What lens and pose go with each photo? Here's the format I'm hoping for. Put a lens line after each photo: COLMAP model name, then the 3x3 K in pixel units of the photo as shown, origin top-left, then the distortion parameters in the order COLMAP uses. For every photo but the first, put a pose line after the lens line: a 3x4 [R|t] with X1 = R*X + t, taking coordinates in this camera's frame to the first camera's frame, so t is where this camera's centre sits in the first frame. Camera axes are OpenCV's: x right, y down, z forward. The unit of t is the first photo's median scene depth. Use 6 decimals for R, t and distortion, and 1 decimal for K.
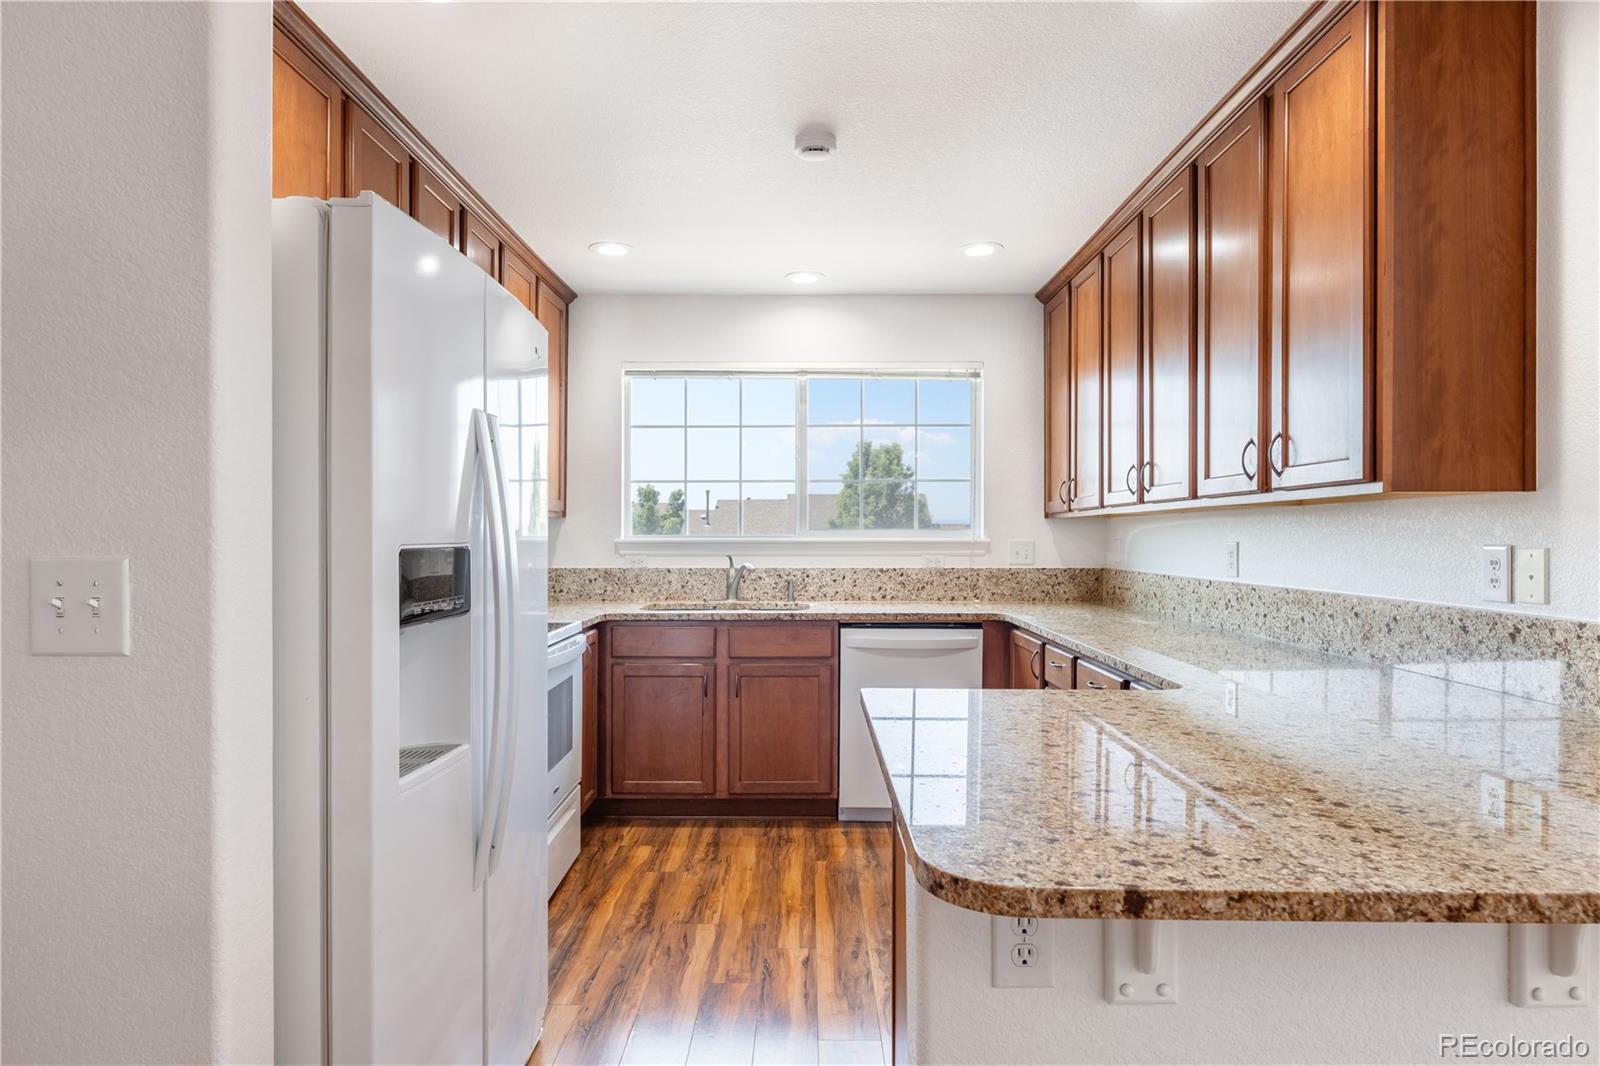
lens RADIAL K [[886.0, 0, 801.5], [0, 886.0, 537.1], [0, 0, 1]] dist [0.001954, -0.001381]
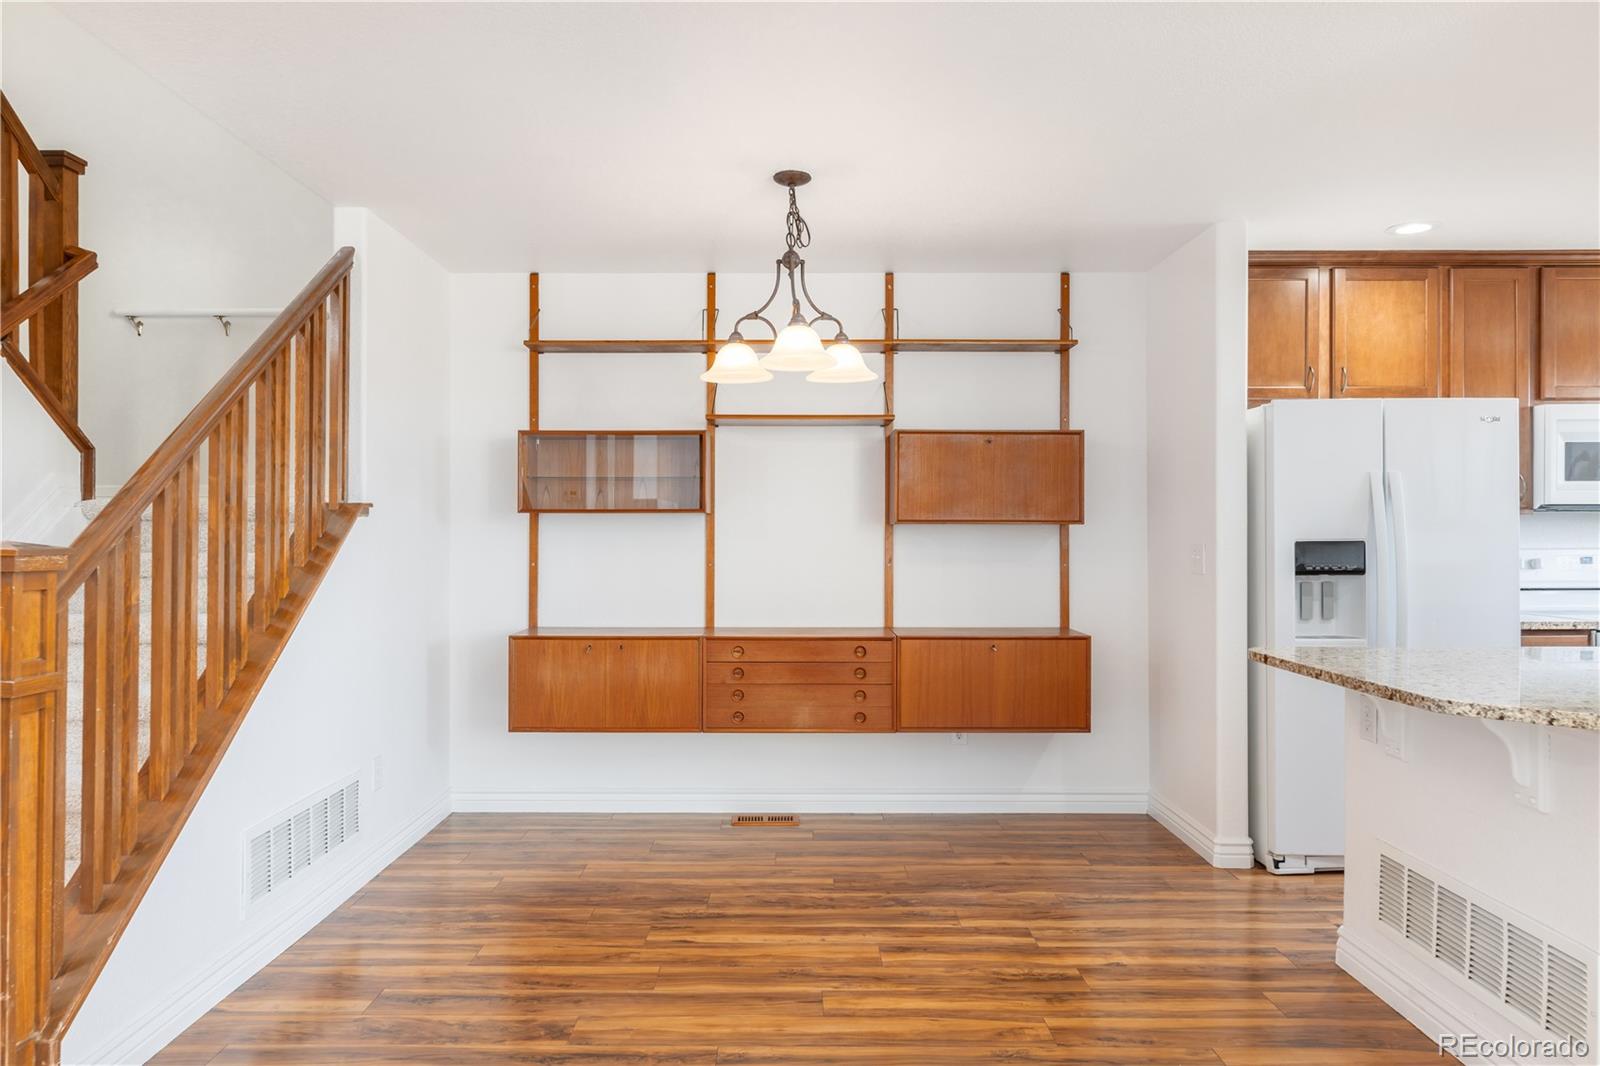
lens RADIAL K [[1044.6, 0, 785.2], [0, 1044.6, 527.9], [0, 0, 1]] dist [0.000172, -0.000420]
pose [[0.001434, -0.006772, -0.999976, 0.850172], [-0.000603, 0.999977, -0.006773, -0.000895], [0.999999, 0.000612, 0.001430, -0.136476]]
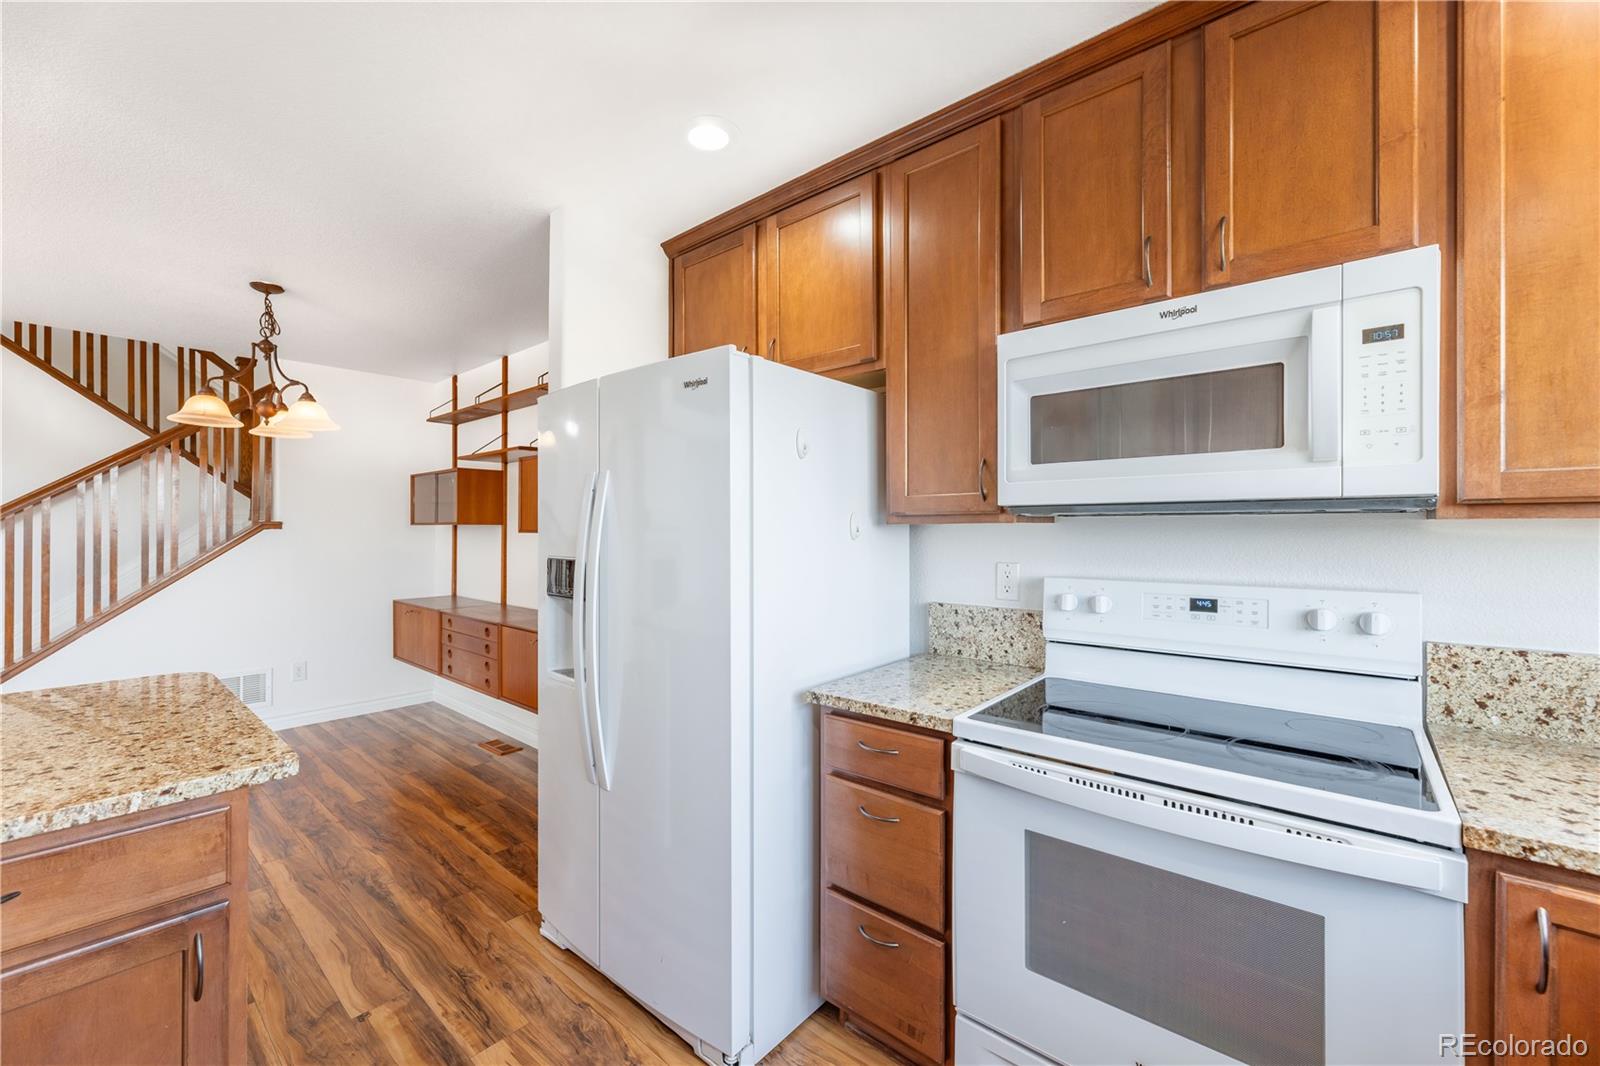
lens RADIAL K [[643.5, 0, 796.2], [0, 643.5, 527.2], [0, 0, 1]] dist [-0.001388, 0.000729]
pose [[-0.654863, -0.003553, -0.755739, 0.107748], [-0.001957, 0.999994, -0.003005, -0.019762], [0.755745, -0.000489, -0.654866, 0.873058]]
